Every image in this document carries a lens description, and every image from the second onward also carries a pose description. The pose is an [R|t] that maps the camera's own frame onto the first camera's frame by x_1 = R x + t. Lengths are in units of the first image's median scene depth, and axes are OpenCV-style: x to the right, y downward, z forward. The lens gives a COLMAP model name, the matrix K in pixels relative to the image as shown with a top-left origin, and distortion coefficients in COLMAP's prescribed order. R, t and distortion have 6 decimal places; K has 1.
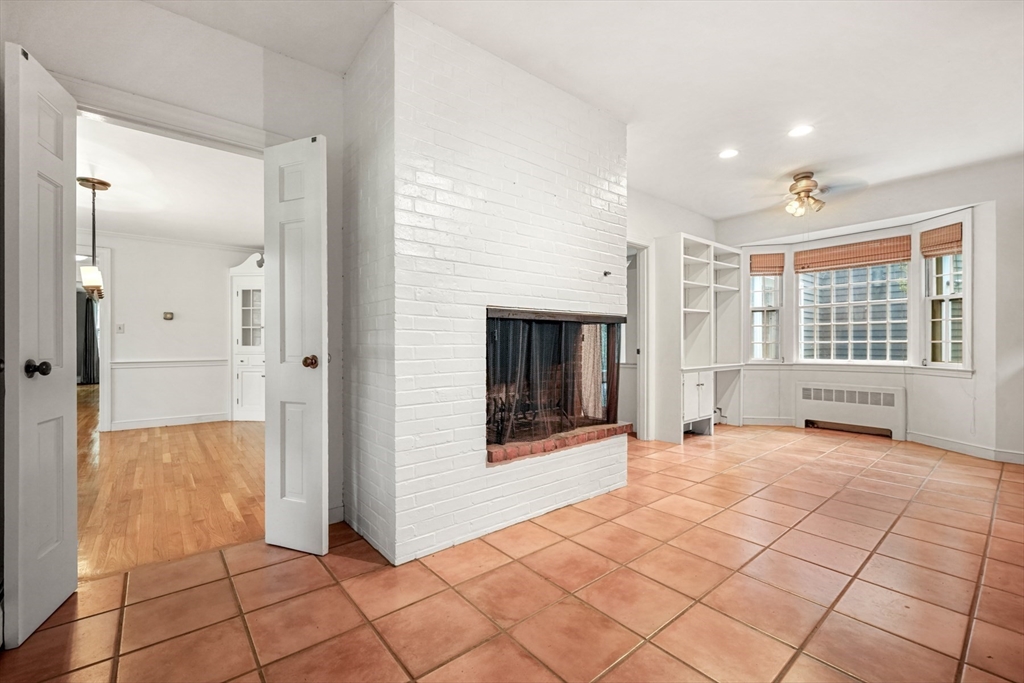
lens RADIAL K [[434.1, 0, 515.3], [0, 434.1, 341.4], [0, 0, 1]] dist [-0.004078, 0.000168]
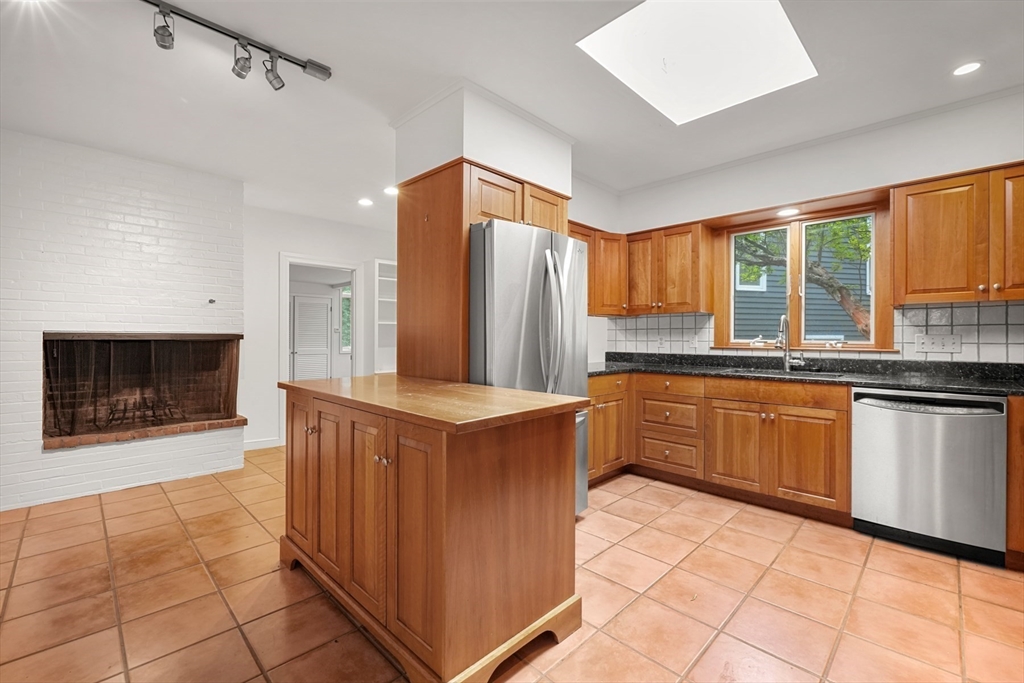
lens RADIAL K [[434.1, 0, 511.8], [0, 434.1, 338.5], [0, 0, 1]] dist [-0.004078, 0.000168]
pose [[0.995092, 0.003326, 0.098900, 1.122551], [-0.003565, 0.999991, 0.002243, -0.061987], [-0.098892, -0.002584, 0.995095, -0.410116]]
